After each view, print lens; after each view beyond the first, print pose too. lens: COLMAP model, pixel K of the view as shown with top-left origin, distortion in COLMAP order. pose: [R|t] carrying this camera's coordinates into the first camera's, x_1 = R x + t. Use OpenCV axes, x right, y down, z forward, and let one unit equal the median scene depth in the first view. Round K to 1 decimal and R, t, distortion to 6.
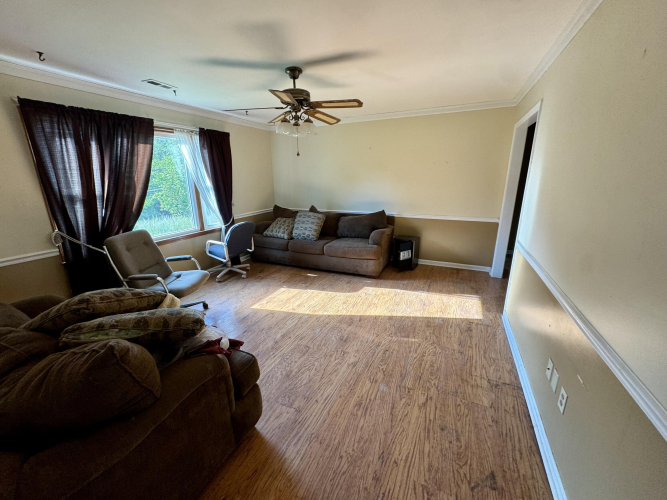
lens RADIAL K [[266.7, 0, 333.5], [0, 266.7, 250.0], [0, 0, 1]] dist [-0.002407, -0.000542]
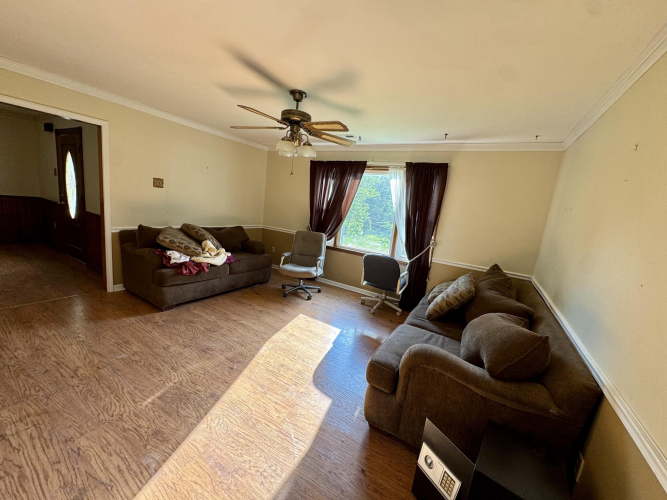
lens RADIAL K [[266.7, 0, 333.5], [0, 266.7, 250.0], [0, 0, 1]] dist [-0.002407, -0.000542]
pose [[-0.111925, 0.174133, -0.978341, 0.757202], [-0.374863, 0.904389, 0.203856, -0.319843], [0.920299, 0.389560, -0.035947, 1.137898]]
